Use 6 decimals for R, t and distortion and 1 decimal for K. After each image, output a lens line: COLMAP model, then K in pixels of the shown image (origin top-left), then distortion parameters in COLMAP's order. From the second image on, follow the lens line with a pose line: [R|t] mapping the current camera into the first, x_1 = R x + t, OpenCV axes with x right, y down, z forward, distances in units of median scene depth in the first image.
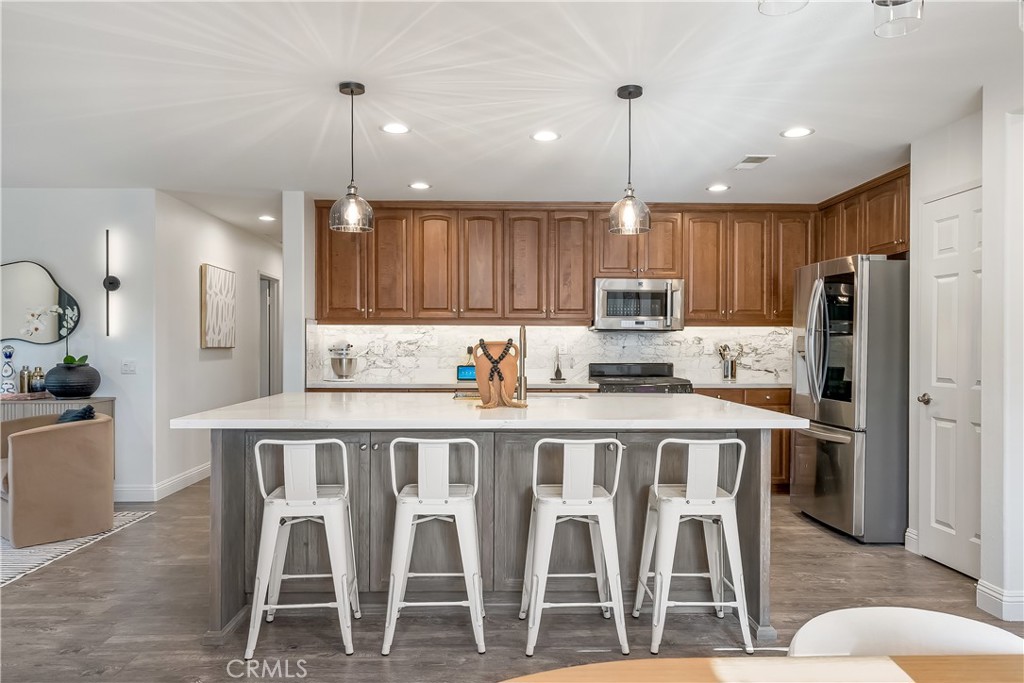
lens RADIAL K [[703.0, 0, 501.9], [0, 703.0, 349.6], [0, 0, 1]] dist [0.023774, 0.000385]
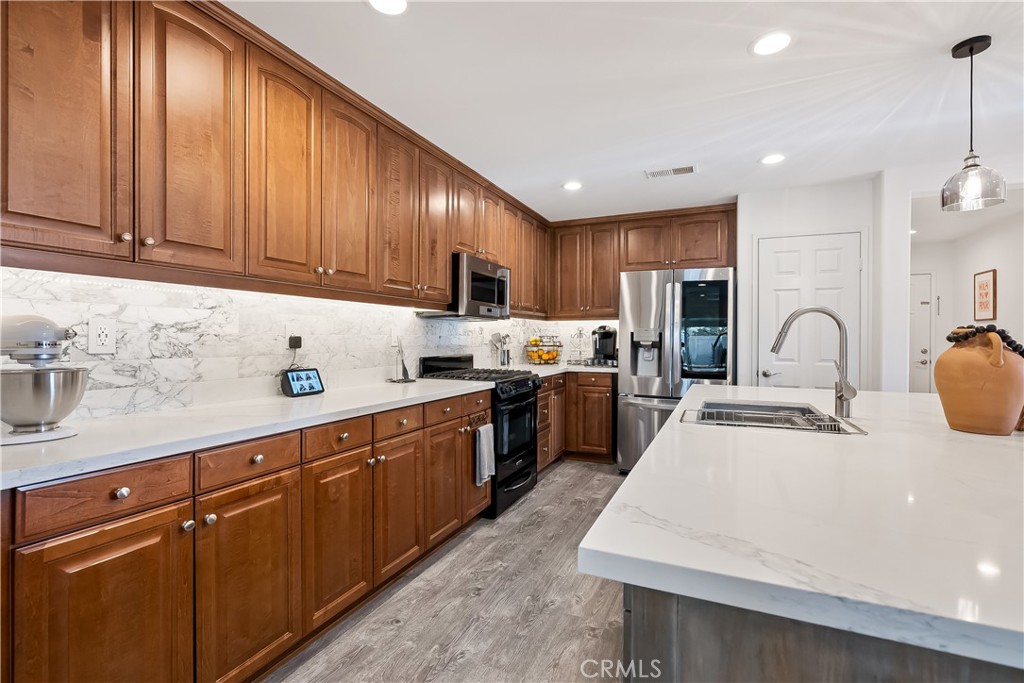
lens RADIAL K [[462.2, 0, 519.6], [0, 462.2, 339.6], [0, 0, 1]] dist [0.001016, 0.000762]
pose [[0.410982, -0.004001, 0.911634, -0.335593], [0.000782, 0.999992, 0.004037, -0.002890], [-0.911643, -0.000946, 0.410982, 0.718115]]
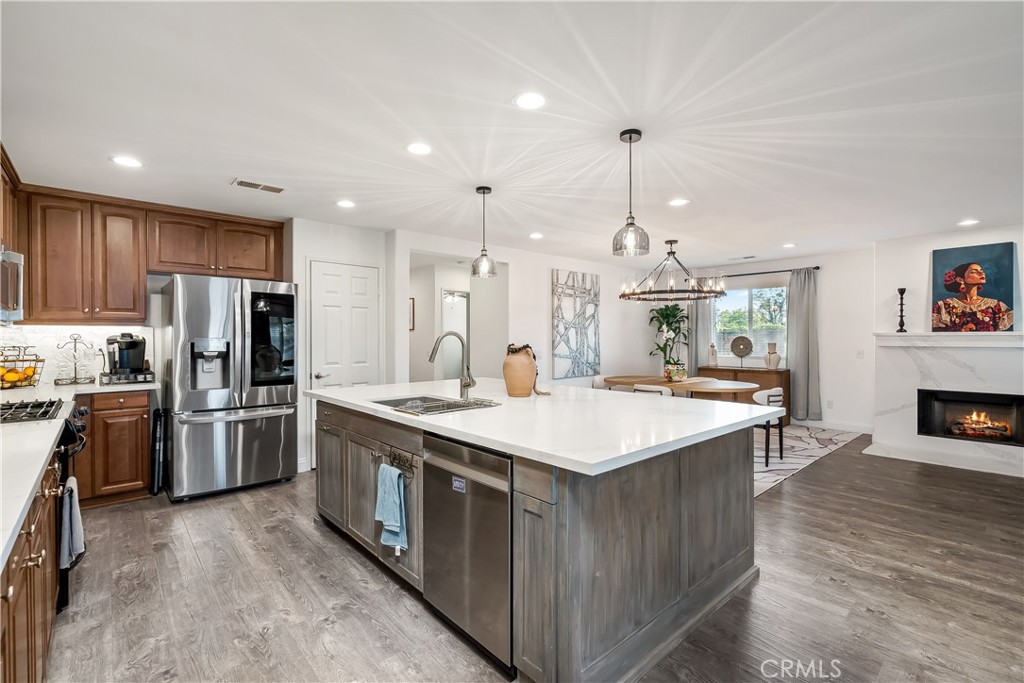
lens RADIAL K [[462.2, 0, 491.3], [0, 462.2, 338.9], [0, 0, 1]] dist [0.001016, 0.000762]
pose [[-0.637609, -0.003568, 0.770352, -0.376008], [0.004842, 0.999951, 0.008639, -0.018361], [-0.770345, 0.009238, -0.637560, 0.929732]]
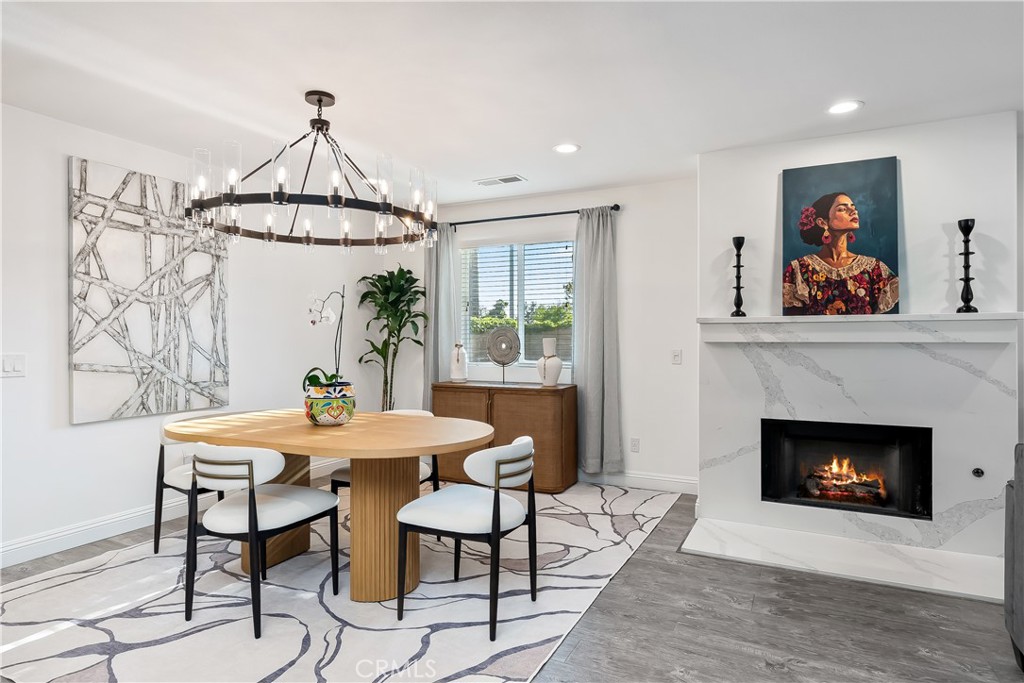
lens RADIAL K [[601.4, 0, 507.7], [0, 601.4, 335.9], [0, 0, 1]] dist [0.003548, 0.003147]
pose [[-0.889339, -0.000788, 0.457249, -0.270650], [-0.000193, 0.999999, 0.001348, -0.000724], [-0.457249, 0.001110, -0.889338, 0.447799]]
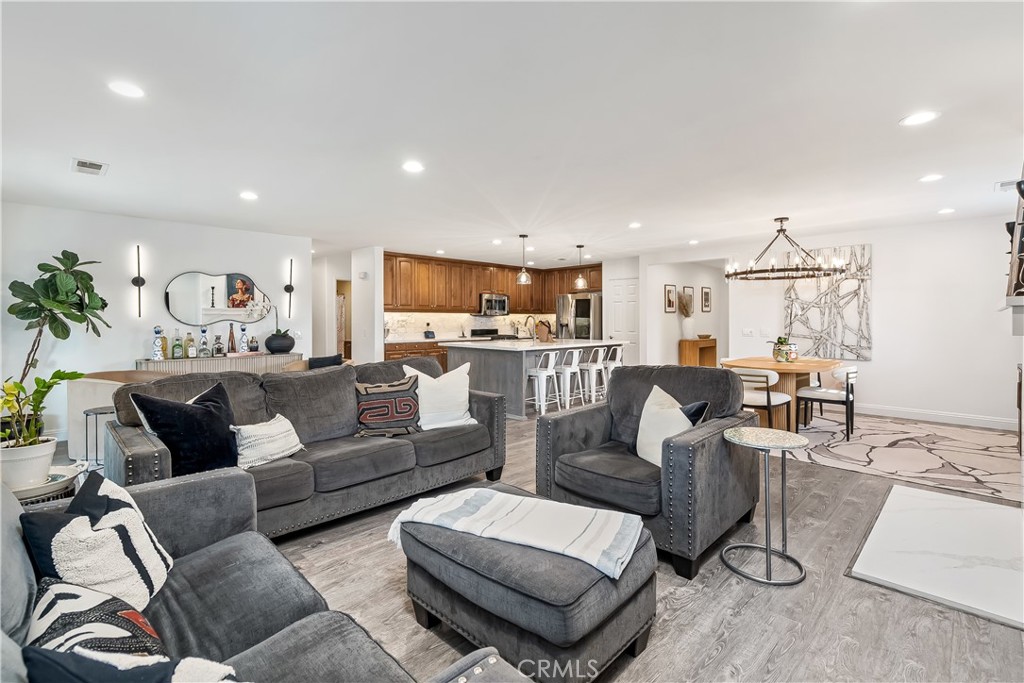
lens RADIAL K [[462.2, 0, 518.0], [0, 462.2, 324.2], [0, 0, 1]] dist [0.001016, 0.000762]
pose [[0.711532, -0.009152, 0.702594, -0.904049], [0.006830, 0.999958, 0.006108, -0.006823], [-0.702620, 0.000453, 0.711565, -0.223801]]
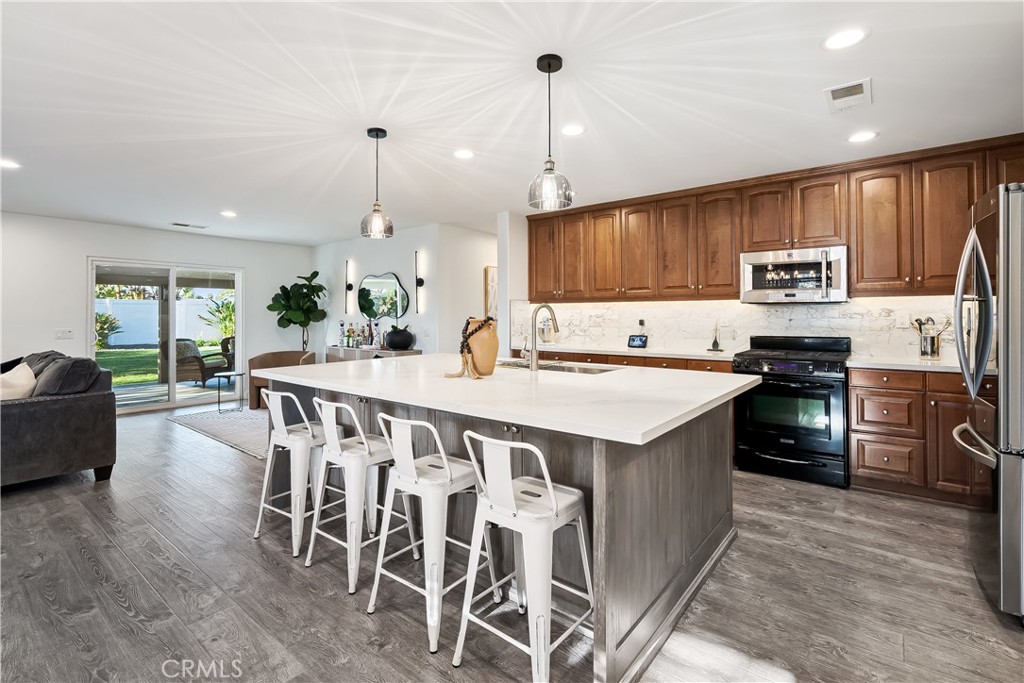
lens RADIAL K [[462.2, 0, 501.6], [0, 462.2, 310.4], [0, 0, 1]] dist [0.001016, 0.000762]
pose [[0.768832, -0.012373, -0.639332, 0.290967], [0.001947, 0.999853, -0.017010, -0.007090], [0.639448, 0.011833, 0.768743, 0.255955]]
